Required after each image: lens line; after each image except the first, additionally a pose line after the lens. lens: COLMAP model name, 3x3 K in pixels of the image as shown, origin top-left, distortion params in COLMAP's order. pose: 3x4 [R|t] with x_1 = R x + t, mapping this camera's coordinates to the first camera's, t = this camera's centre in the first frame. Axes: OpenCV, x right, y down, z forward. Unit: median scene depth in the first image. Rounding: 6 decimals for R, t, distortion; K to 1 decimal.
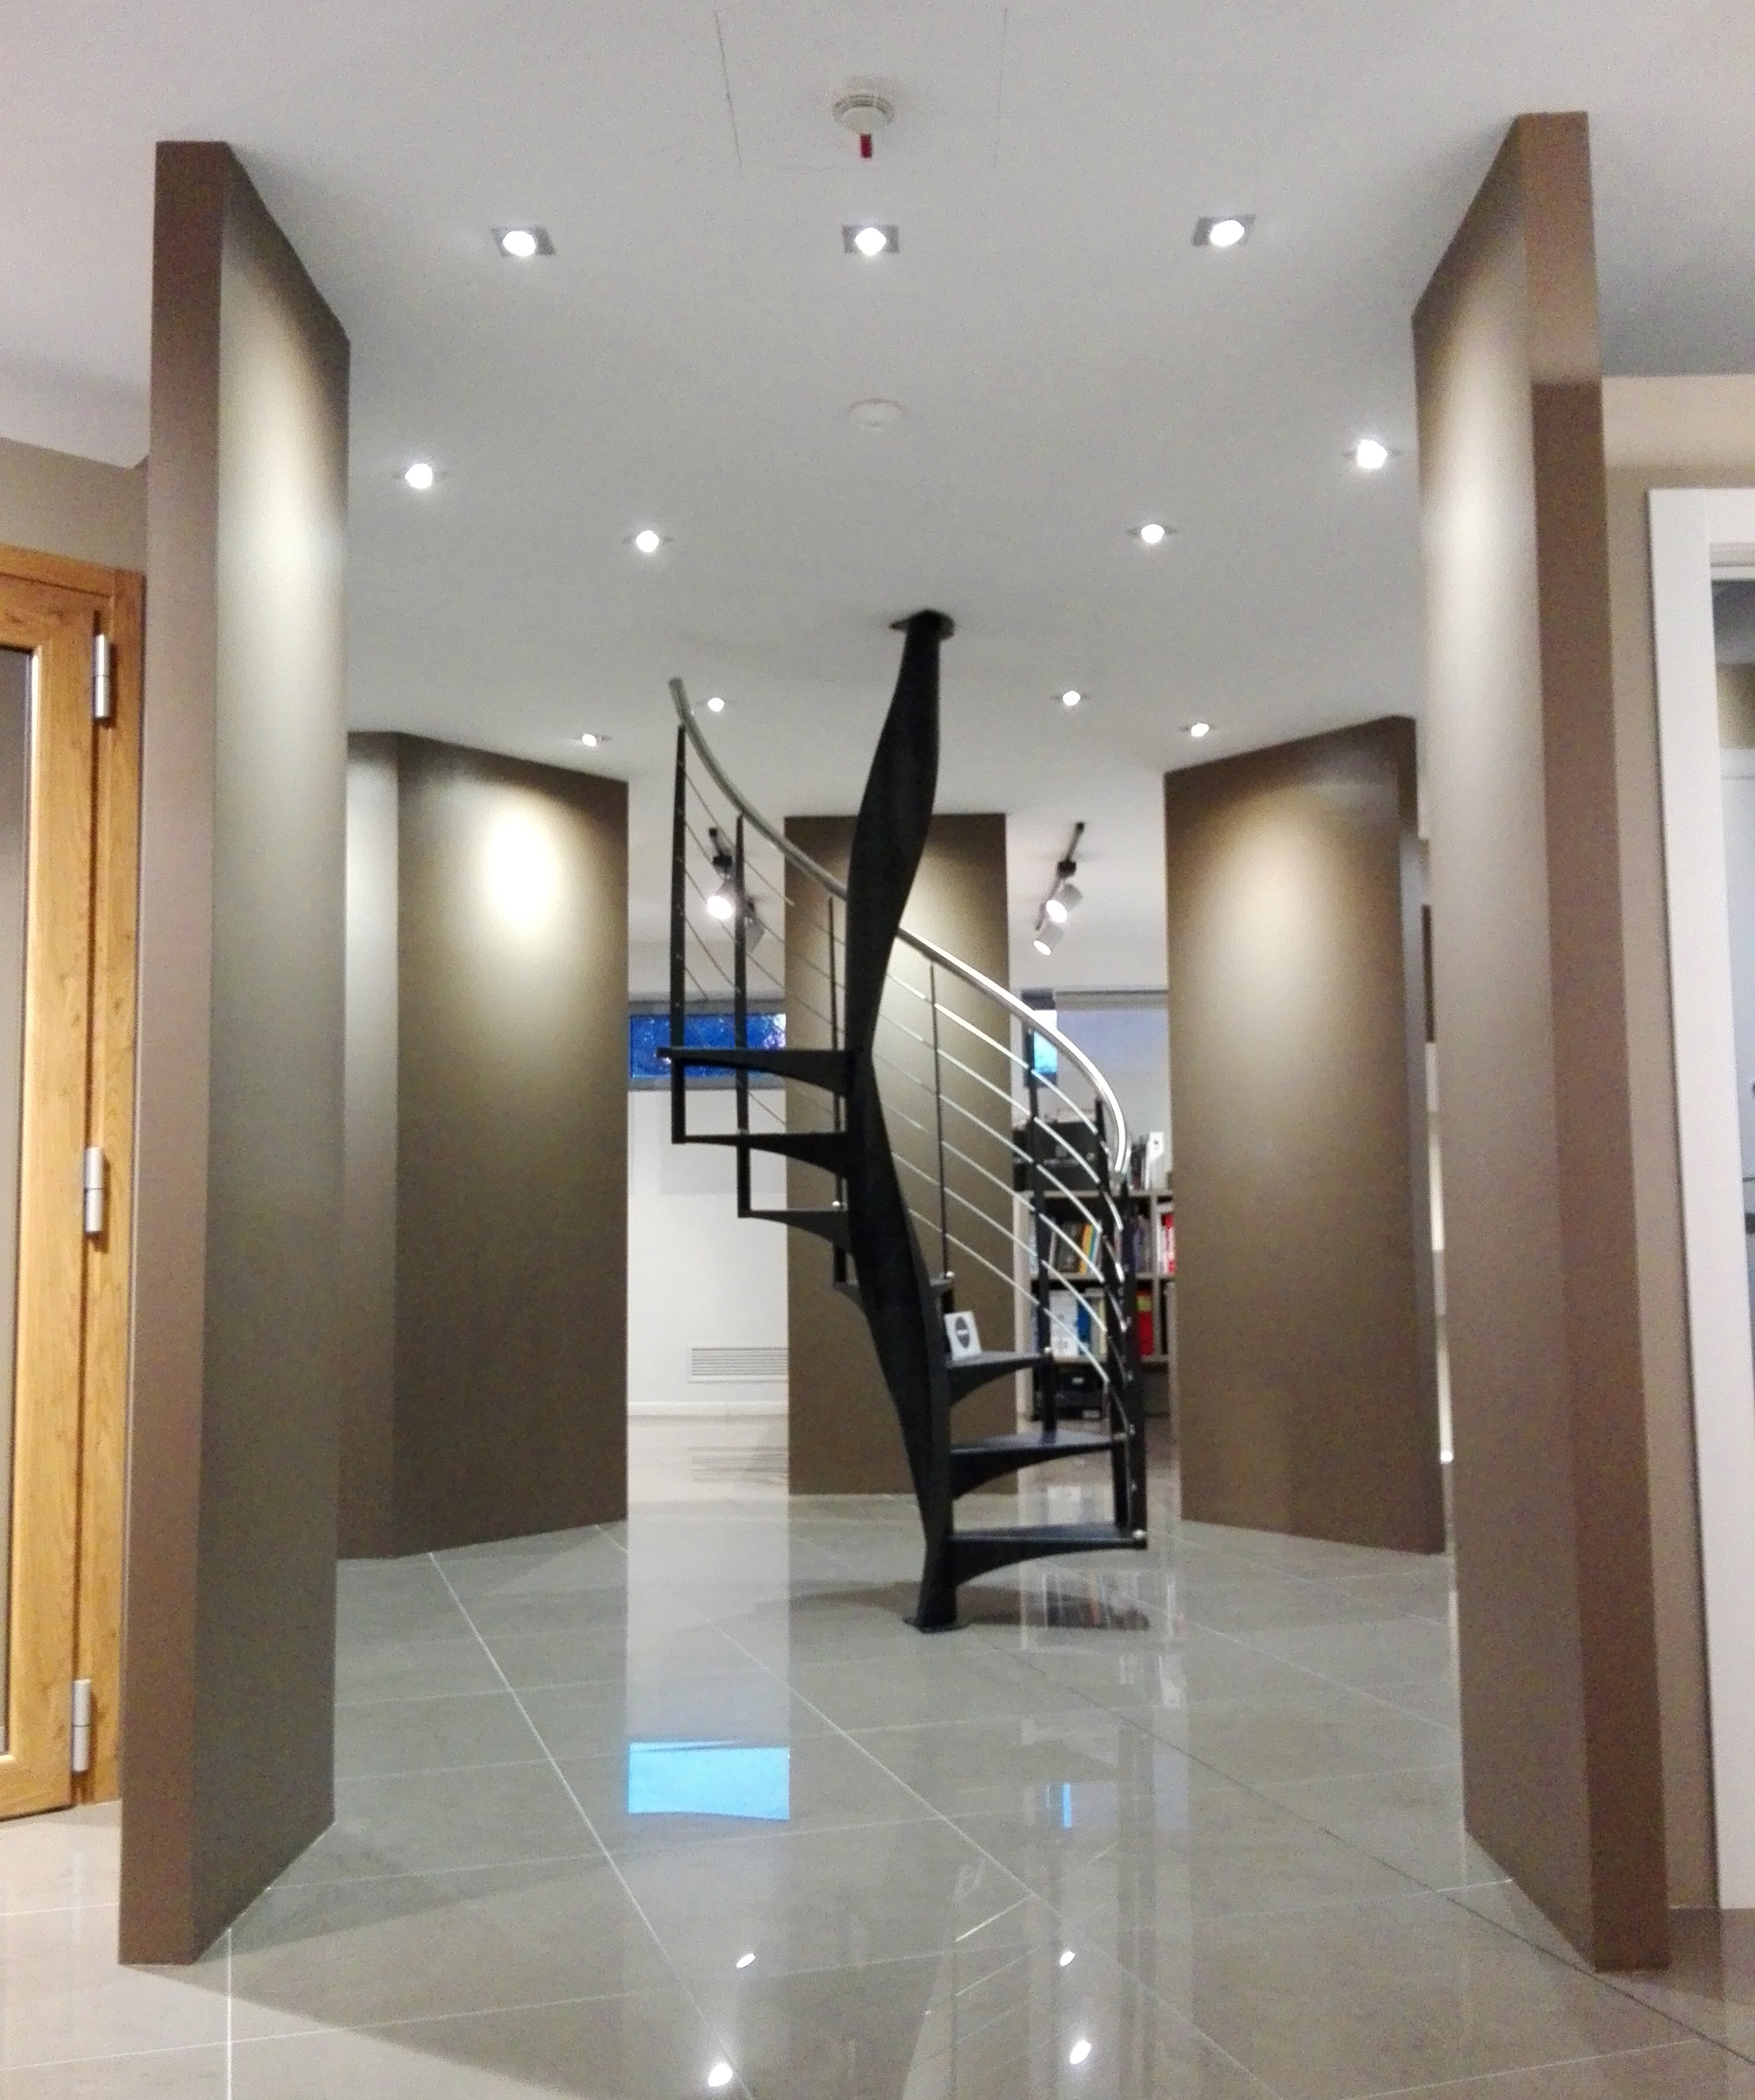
lens RADIAL K [[2159.2, 0, 877.5], [0, 2159.2, 1050.0], [0, 0, 1]] dist [-0.000289, 0.010583]
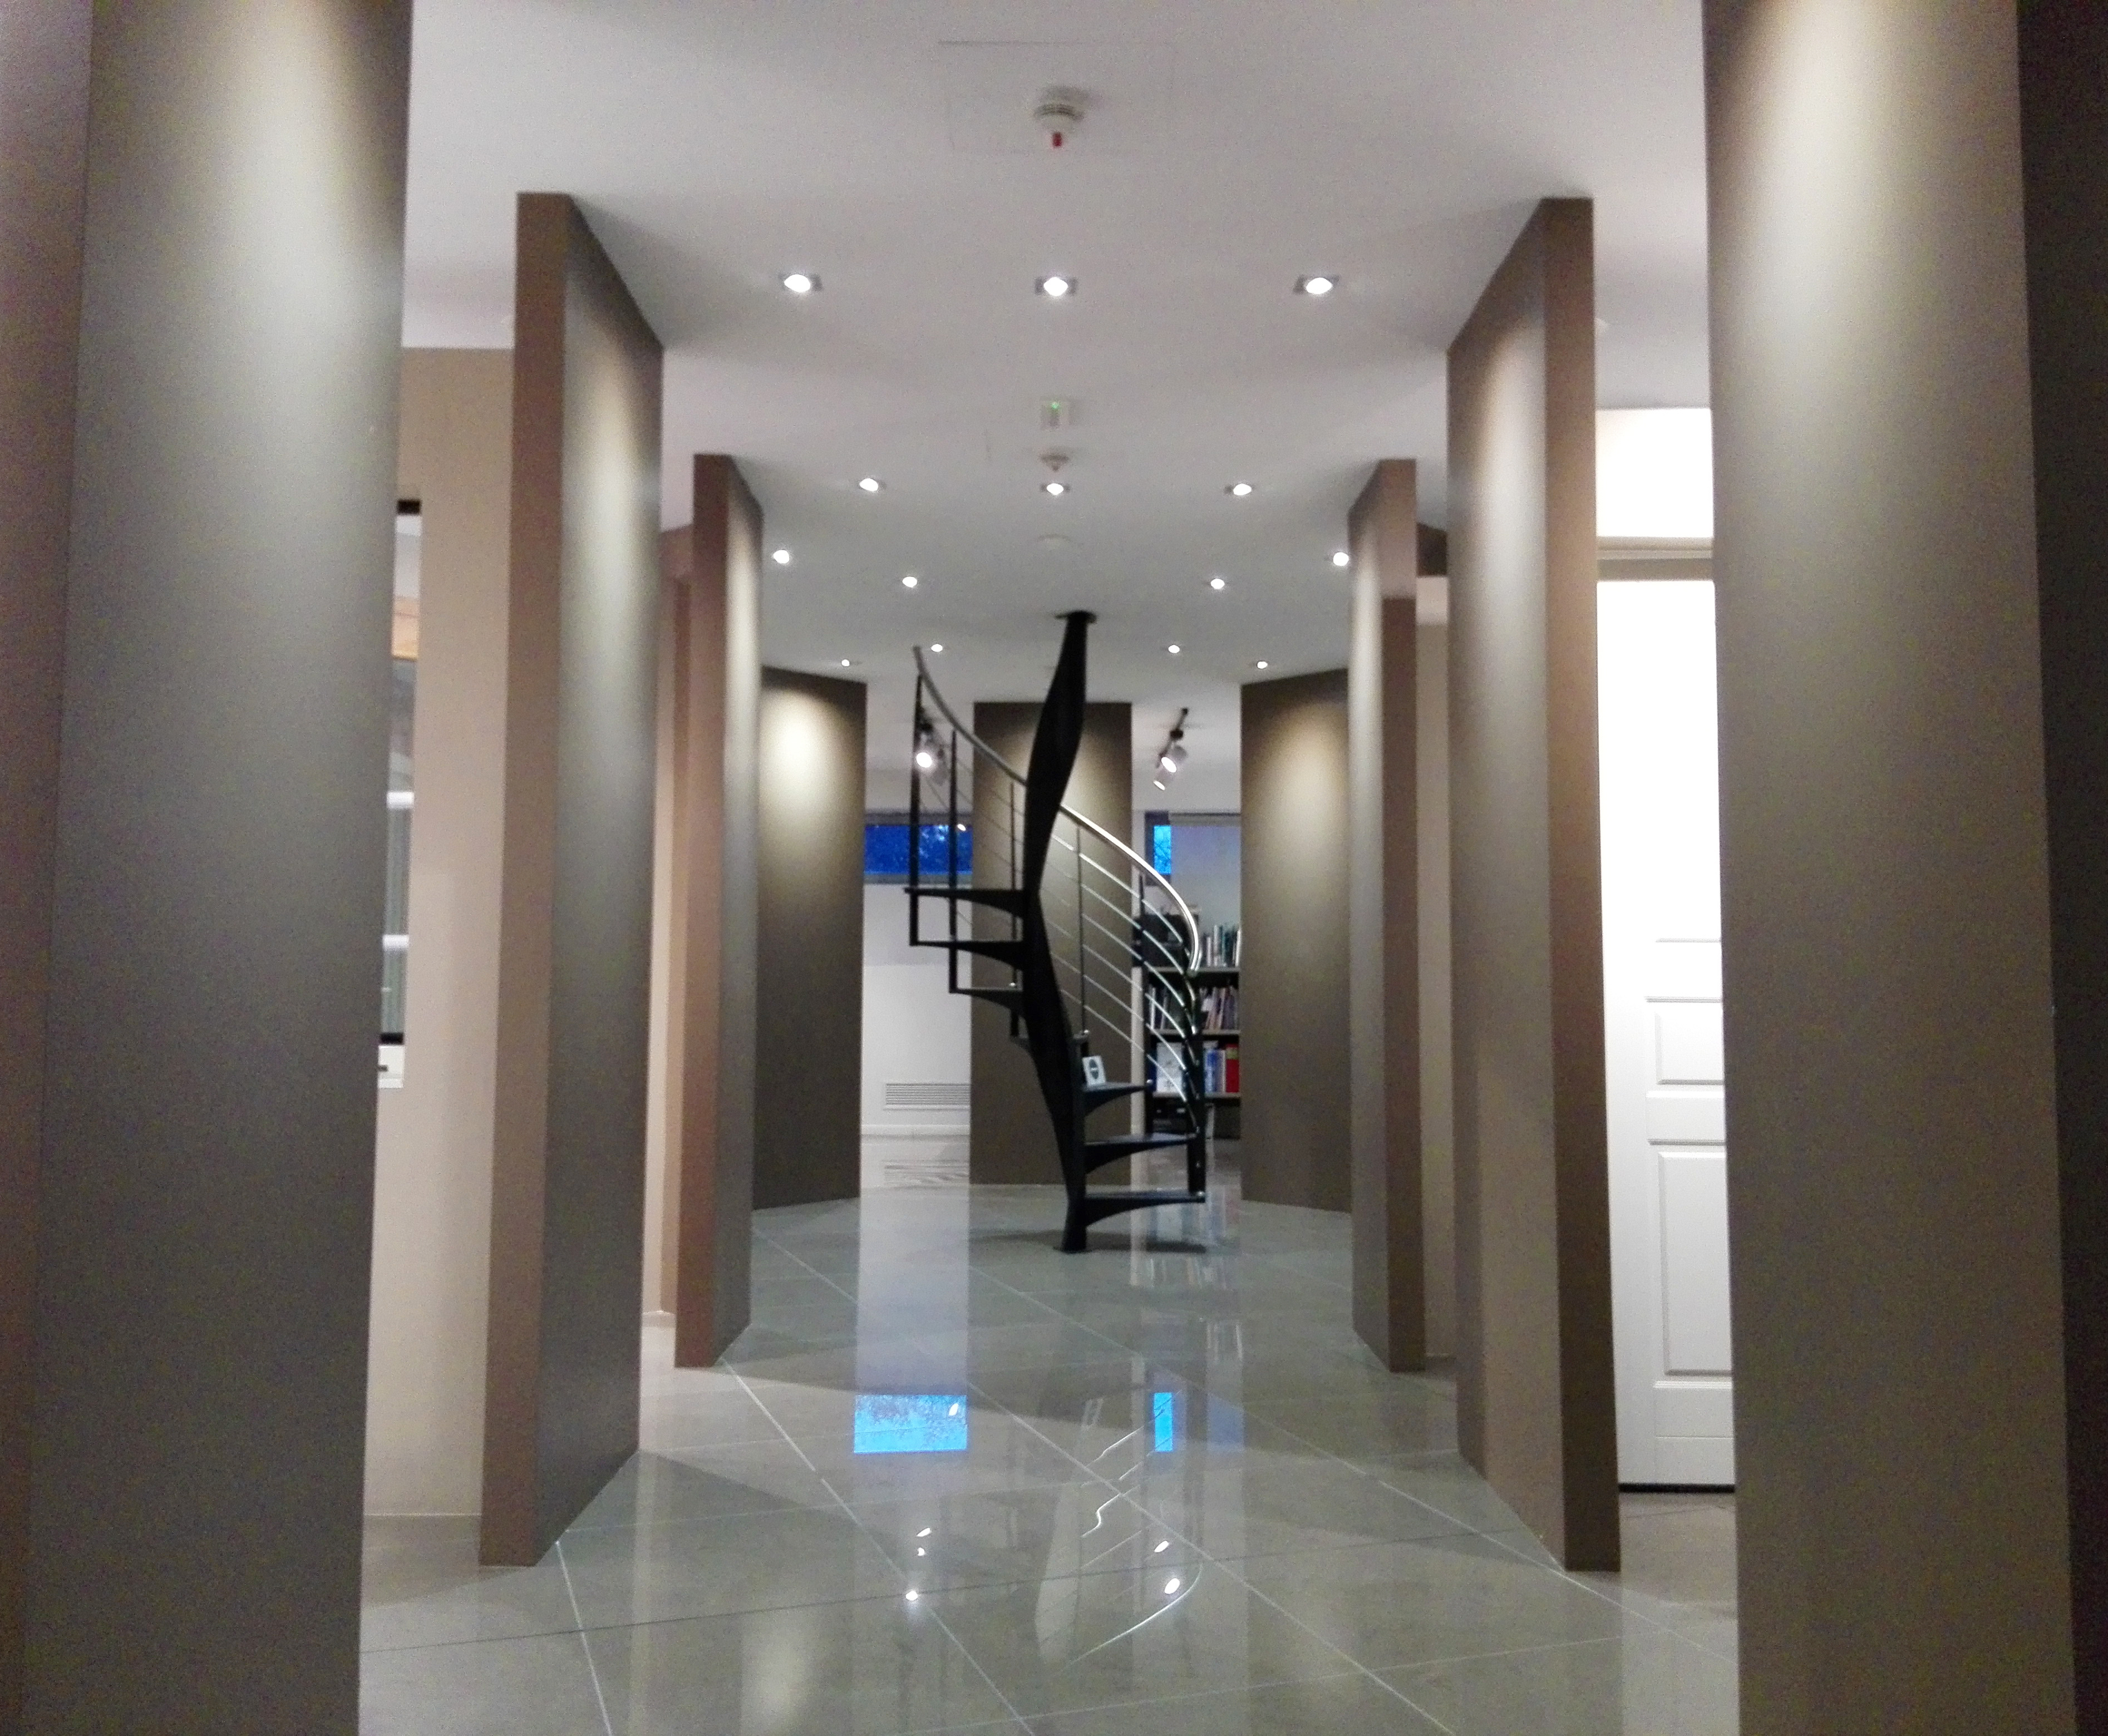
lens RADIAL K [[1925.2, 0, 1105.4], [0, 1925.2, 863.2], [0, 0, 1]] dist [0.008592, 0.001863]
pose [[0.998942, 0.016808, 0.042801, -0.013173], [-0.017621, 0.999670, 0.018684, -0.040391], [-0.042473, -0.019418, 0.998909, -0.354445]]
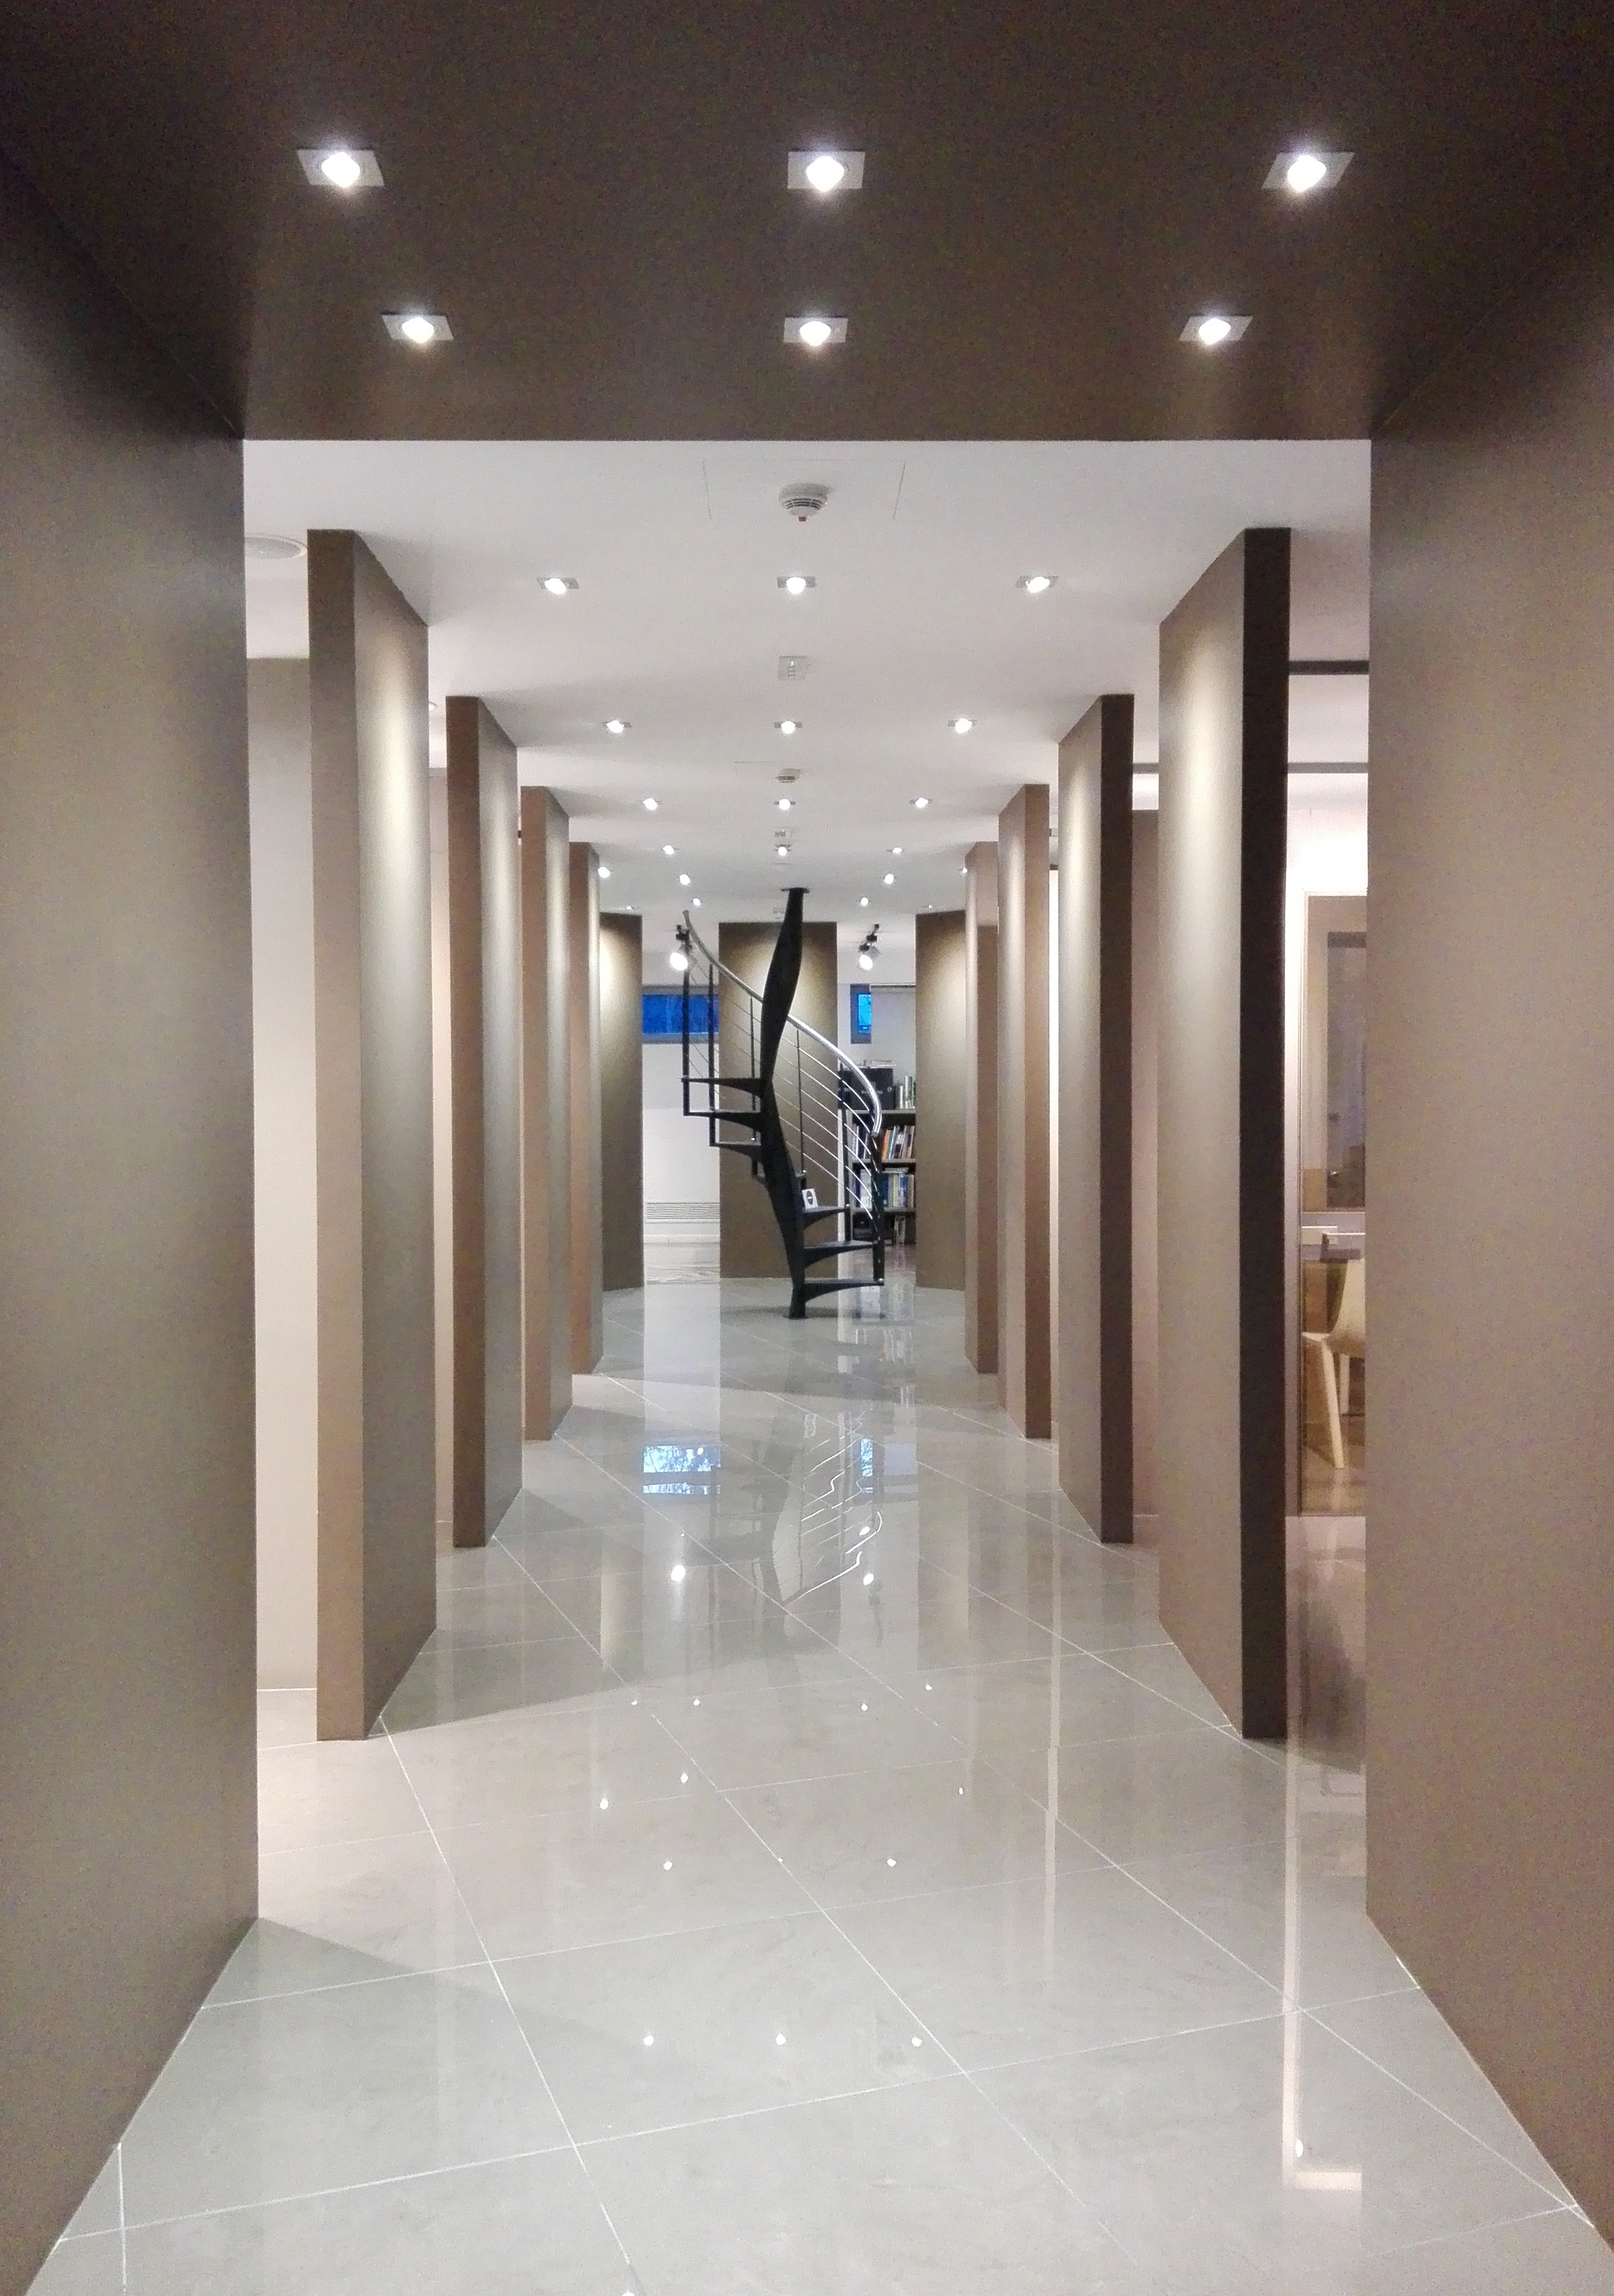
lens RADIAL K [[1806.9, 0, 807.0], [0, 1806.9, 1148.0], [0, 0, 1]] dist [0.005519, 0.001590]
pose [[0.999361, 0.007057, 0.035038, -0.028715], [-0.010784, 0.994161, 0.107370, -0.117717], [-0.034075, -0.107680, 0.993602, -0.830436]]
